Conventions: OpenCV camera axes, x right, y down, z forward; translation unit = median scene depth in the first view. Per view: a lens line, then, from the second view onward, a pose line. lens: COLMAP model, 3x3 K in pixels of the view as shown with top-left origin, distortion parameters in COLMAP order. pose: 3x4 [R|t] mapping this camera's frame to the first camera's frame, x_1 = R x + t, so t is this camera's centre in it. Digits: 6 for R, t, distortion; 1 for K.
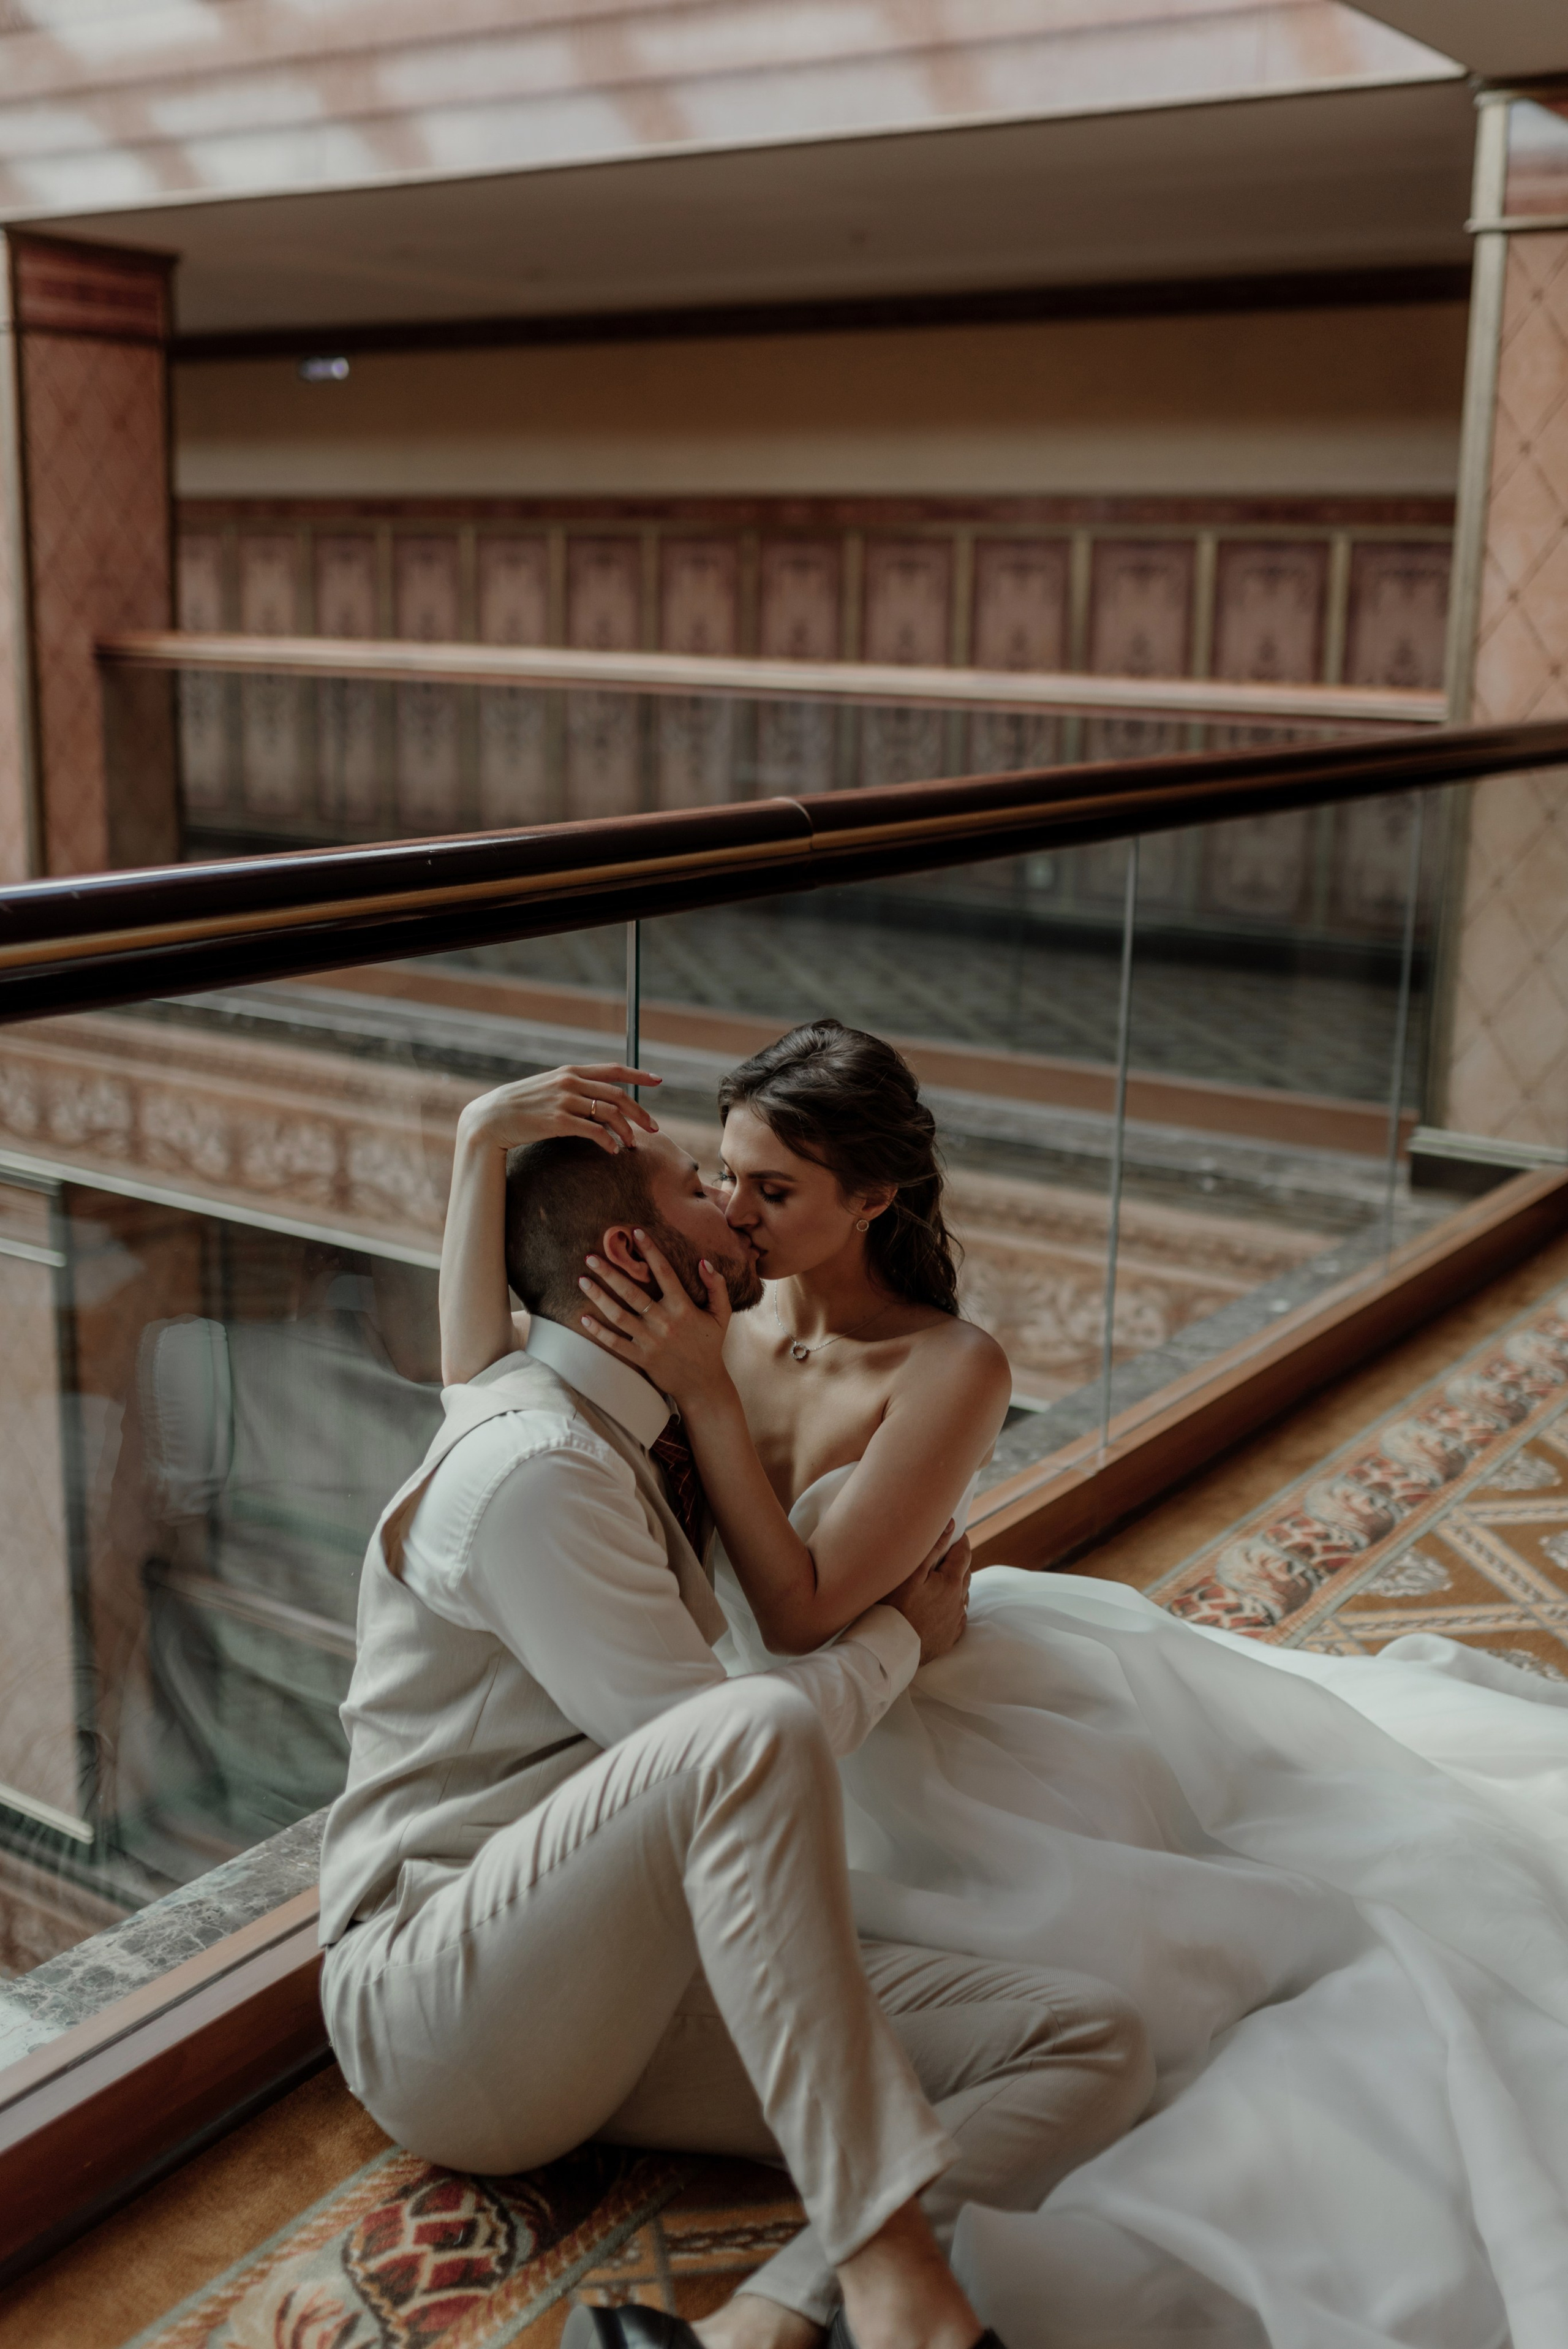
lens RADIAL K [[2406.9, 0, 777.6], [0, 2406.9, 1092.1], [0, 0, 1]] dist [-0.003860, 0.000000]
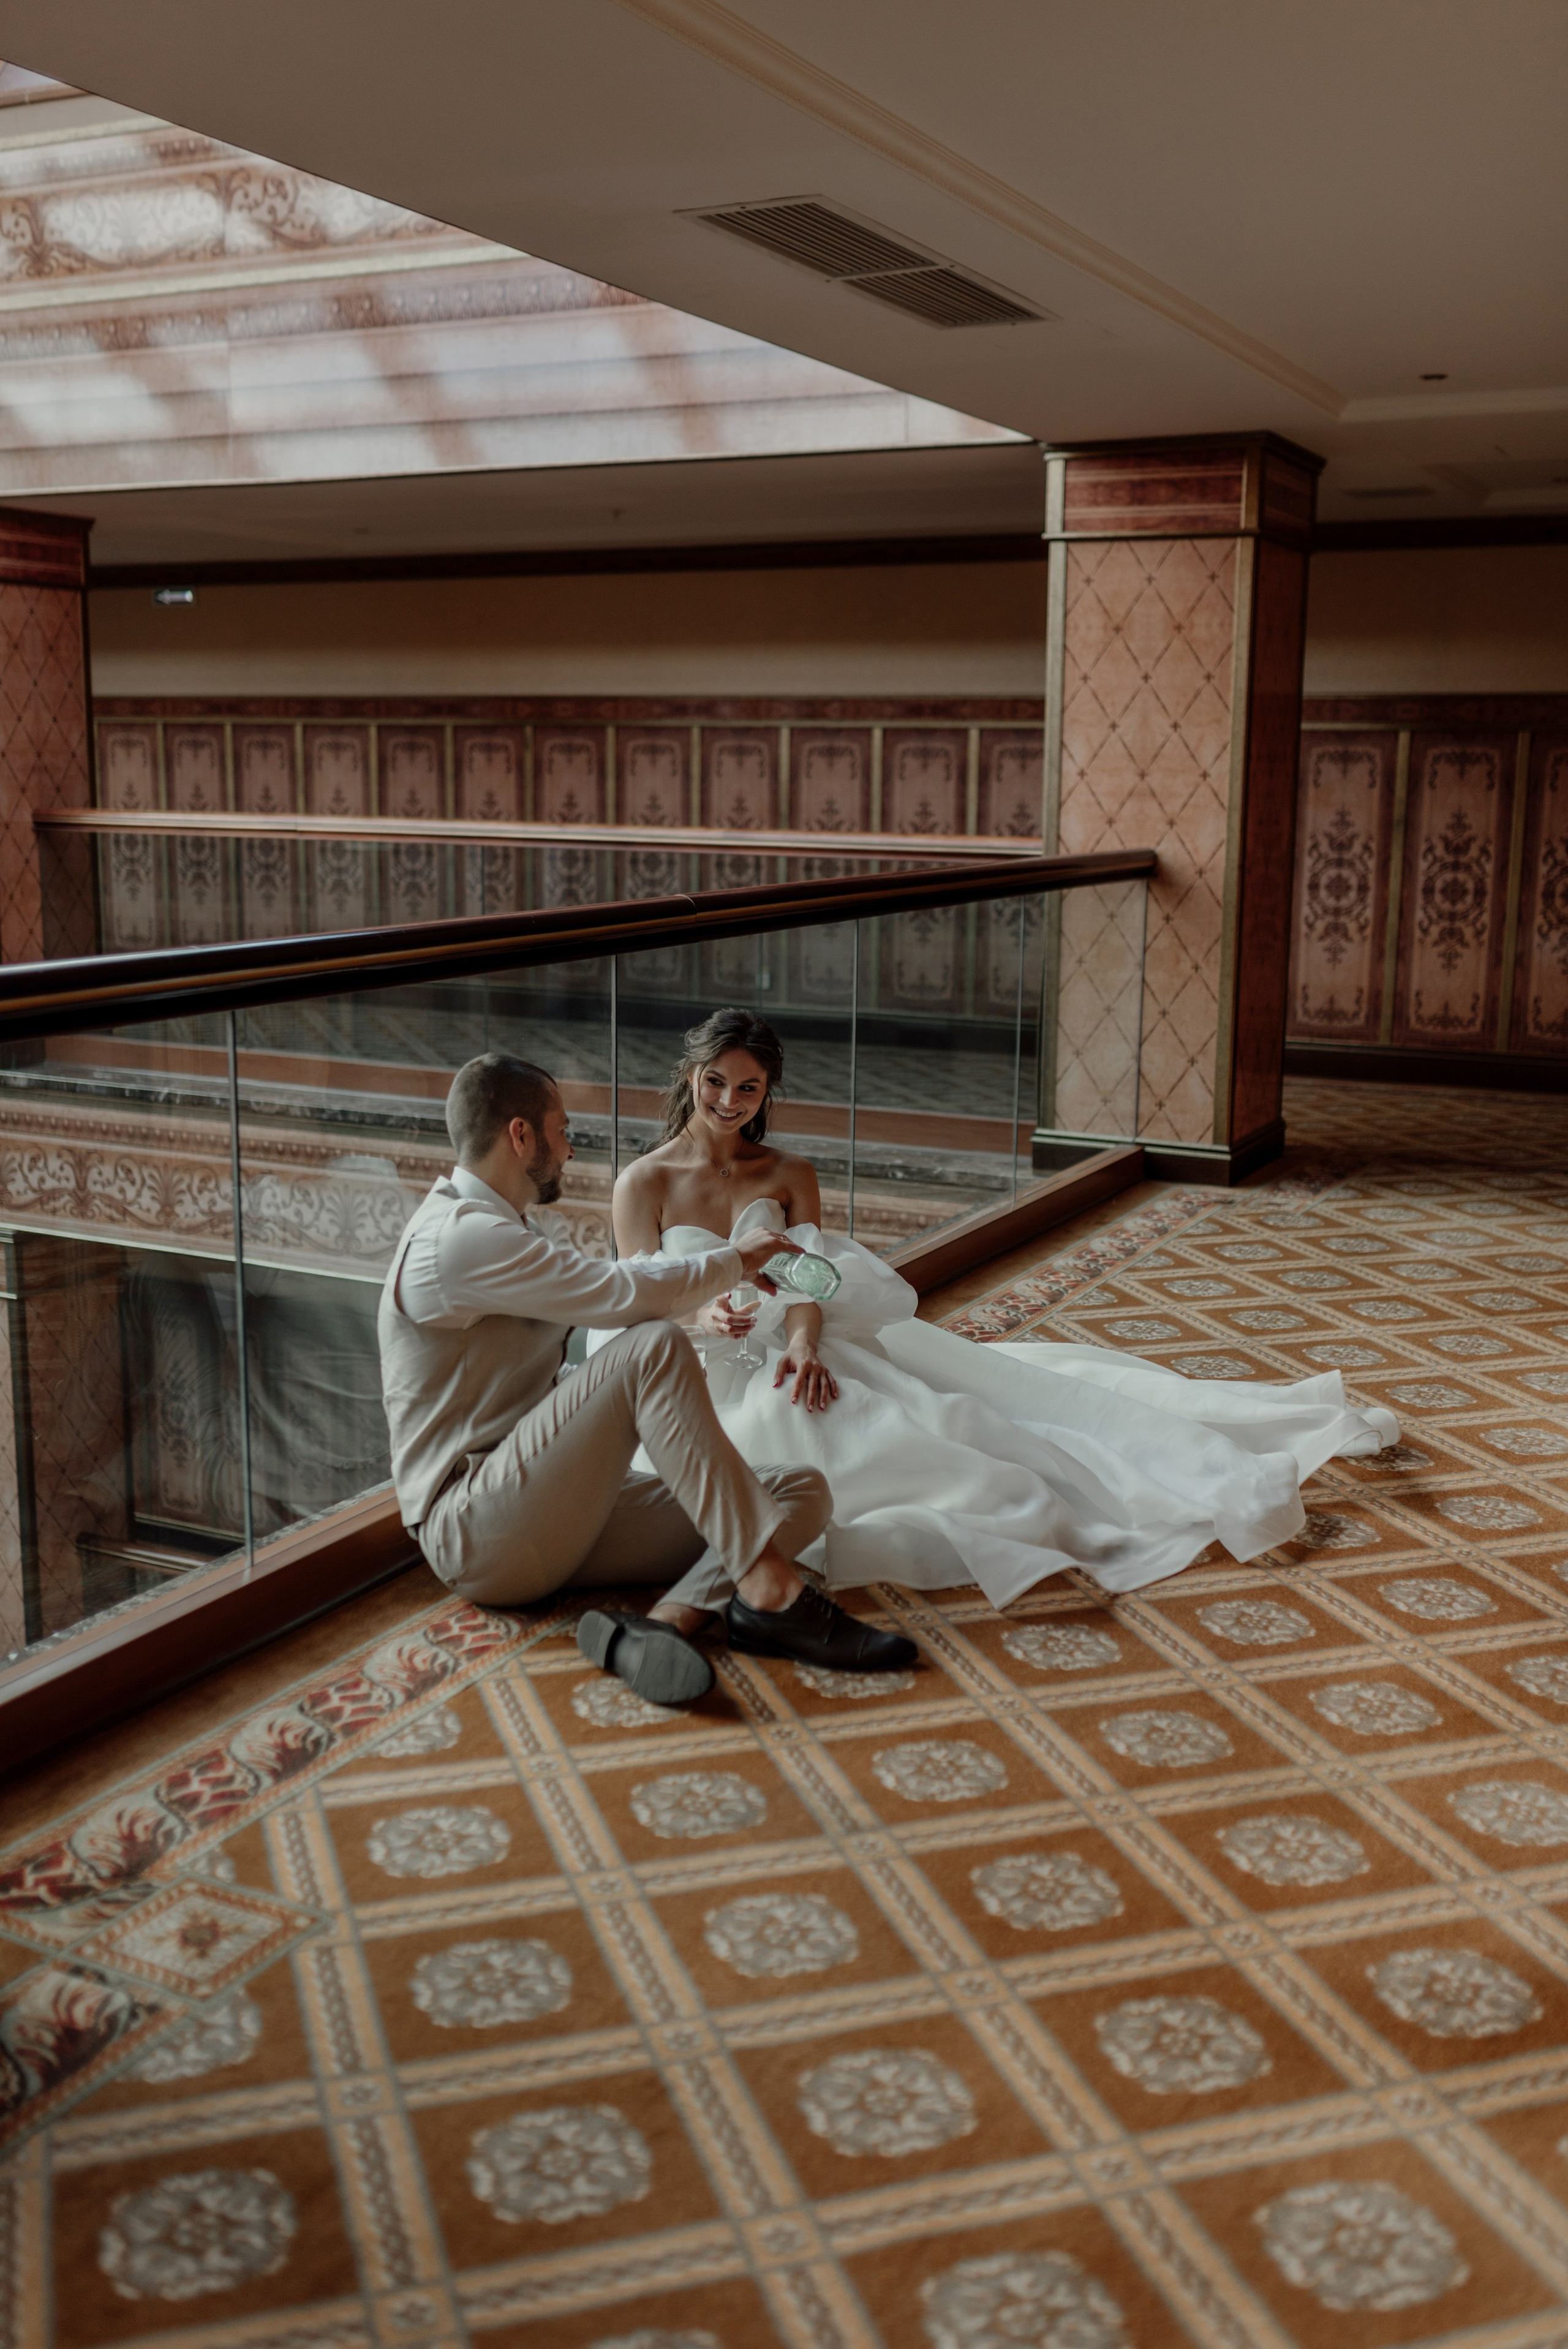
lens RADIAL K [[2407.2, 0, 781.5], [0, 2407.2, 1176.4], [0, 0, 1]] dist [-0.003860, 0.000000]
pose [[0.989935, -0.033337, 0.137542, -0.071697], [0.037656, 0.998872, -0.028919, 0.060847], [-0.136423, 0.033807, 0.990074, -0.336850]]
